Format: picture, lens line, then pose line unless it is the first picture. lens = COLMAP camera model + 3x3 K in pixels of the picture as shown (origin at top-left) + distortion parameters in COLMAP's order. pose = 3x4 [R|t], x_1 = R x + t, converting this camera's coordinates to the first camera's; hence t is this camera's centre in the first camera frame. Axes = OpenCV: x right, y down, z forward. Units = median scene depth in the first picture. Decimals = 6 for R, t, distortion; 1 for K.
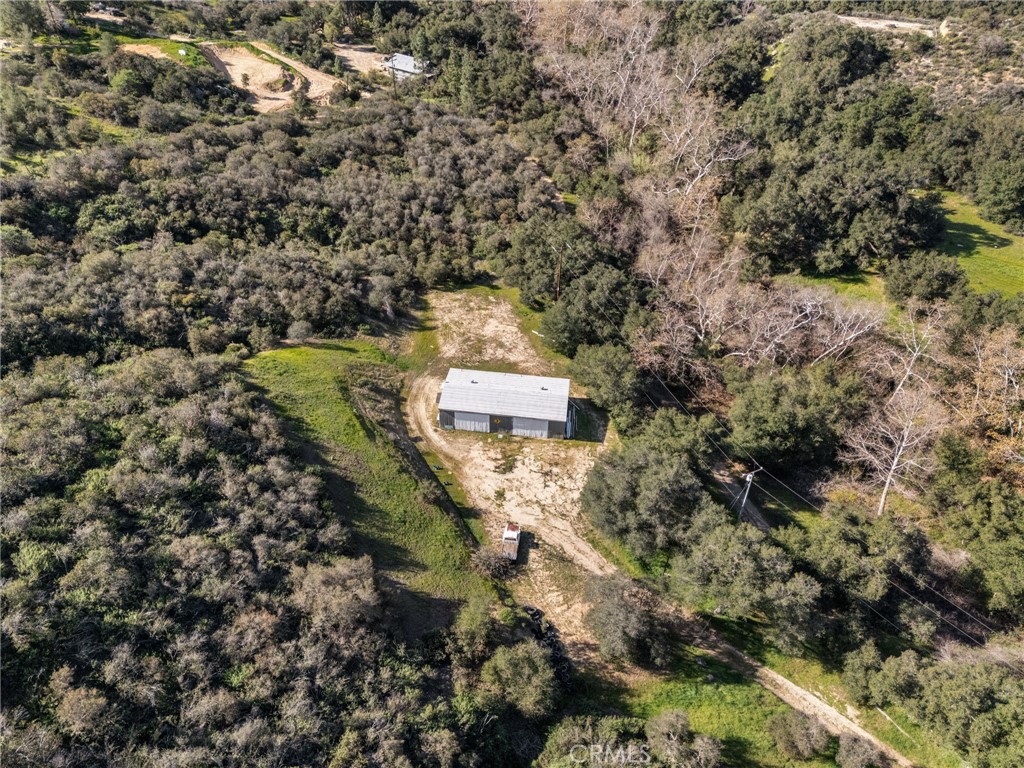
lens RADIAL K [[795.1, 0, 512.0], [0, 795.1, 384.0], [0, 0, 1]] dist [0.074639, -0.066964]
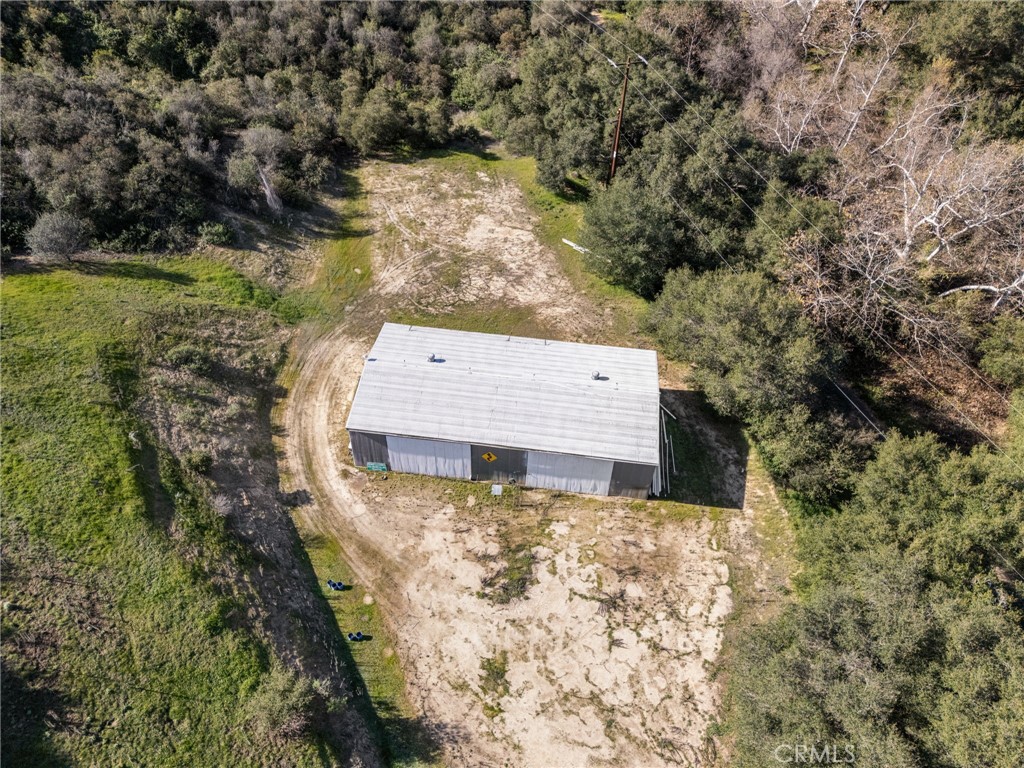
lens RADIAL K [[795.1, 0, 512.0], [0, 795.1, 384.0], [0, 0, 1]] dist [0.074639, -0.066964]
pose [[0.999985, 0.005334, -0.001183, -0.005493], [-0.005176, 0.994194, 0.107479, -0.031245], [0.001750, -0.107471, 0.994207, 0.505753]]
